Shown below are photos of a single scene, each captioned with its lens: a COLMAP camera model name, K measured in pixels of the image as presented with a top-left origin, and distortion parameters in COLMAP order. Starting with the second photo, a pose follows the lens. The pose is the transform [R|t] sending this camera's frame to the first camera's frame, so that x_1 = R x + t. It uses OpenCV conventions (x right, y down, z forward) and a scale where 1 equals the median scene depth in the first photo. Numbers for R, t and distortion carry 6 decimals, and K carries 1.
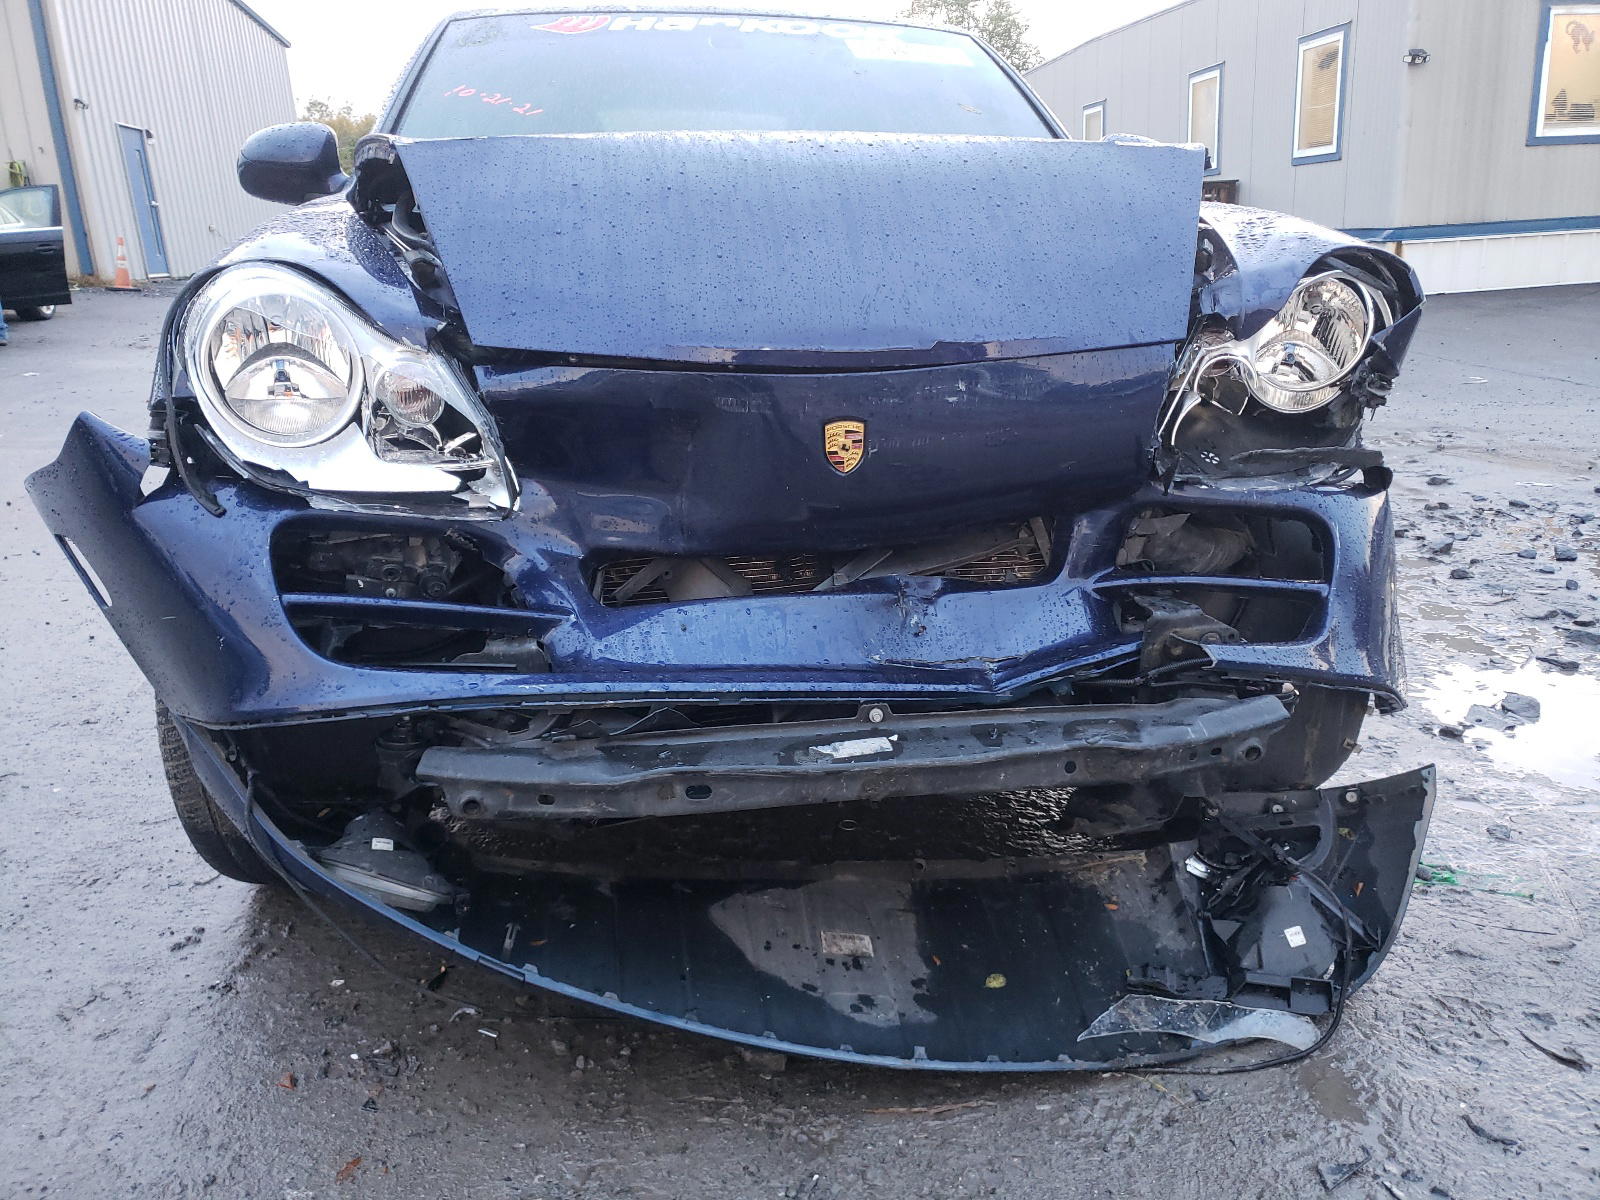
lens RADIAL K [[1211.8, 0, 833.2], [0, 1211.8, 600.2], [0, 0, 1]] dist [-0.004301, -0.004591]
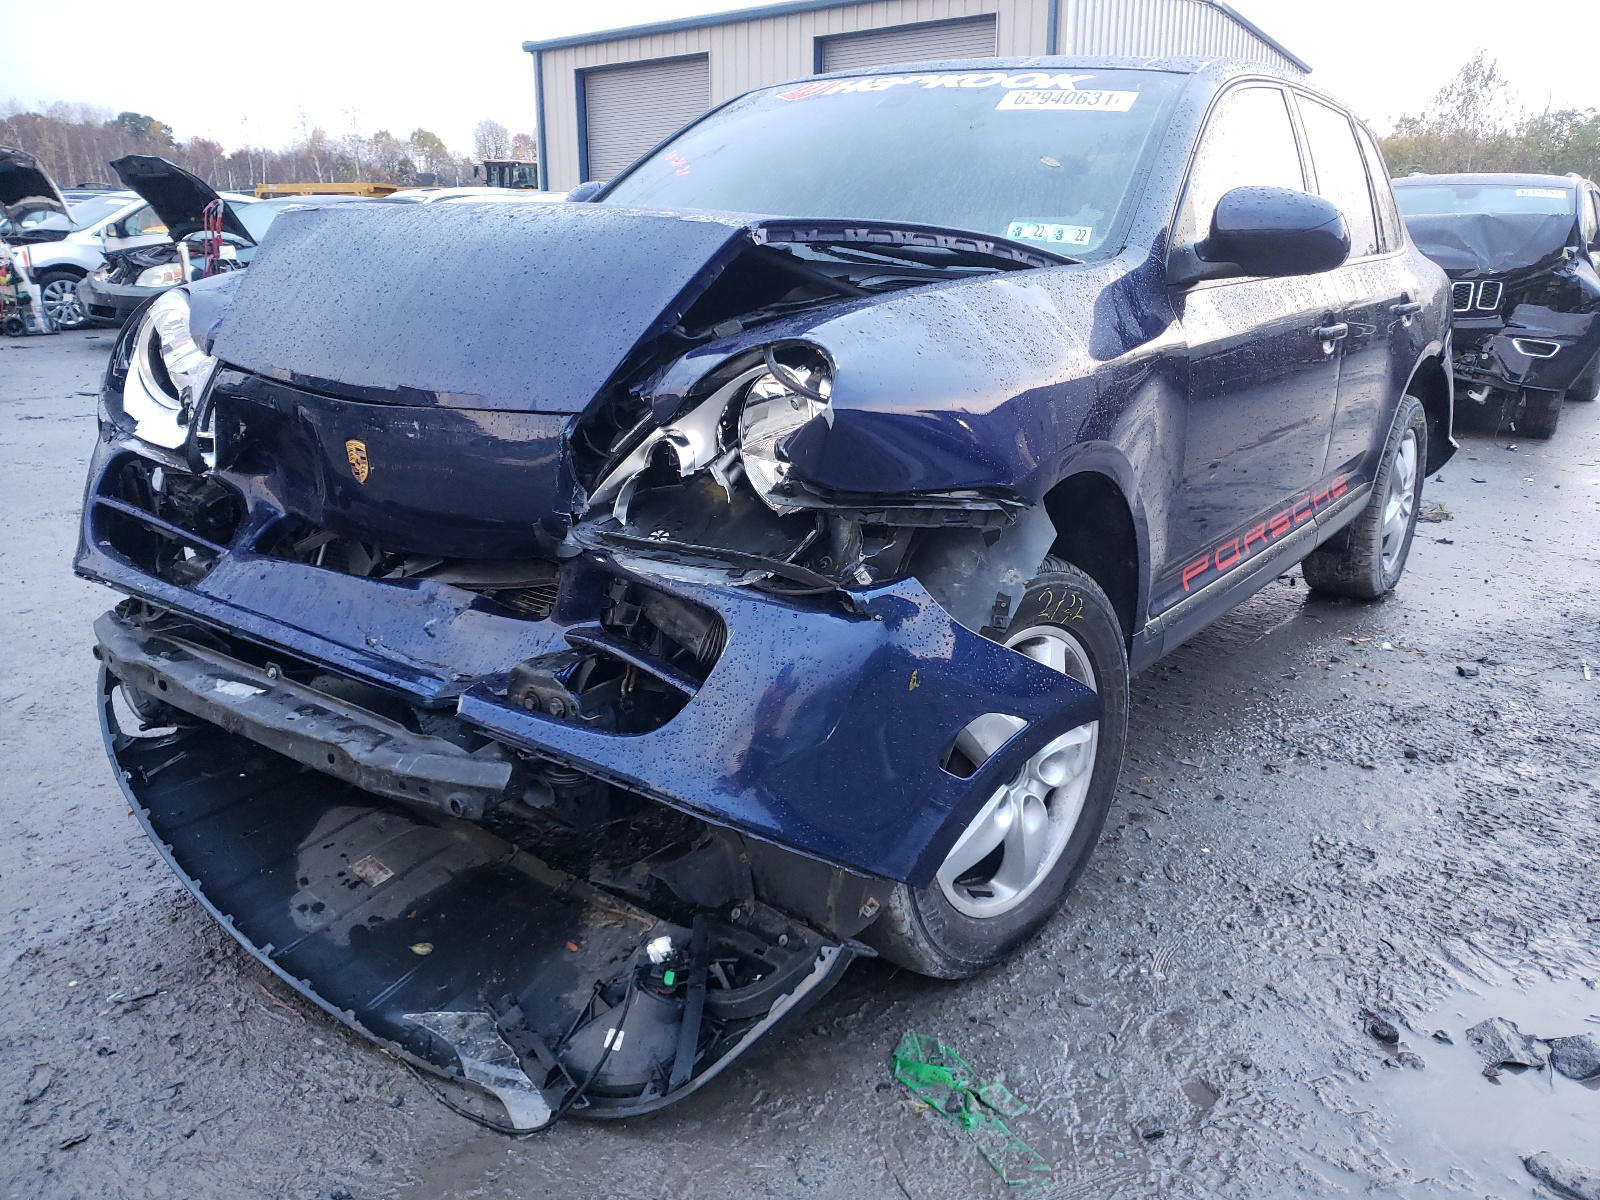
lens RADIAL K [[1211.8, 0, 833.2], [0, 1211.8, 600.2], [0, 0, 1]] dist [-0.004301, -0.004591]
pose [[0.732286, 0.227774, -0.641776, 1.144920], [-0.237820, 0.968606, 0.072410, -0.187252], [0.638121, 0.099602, 0.763466, 0.372163]]
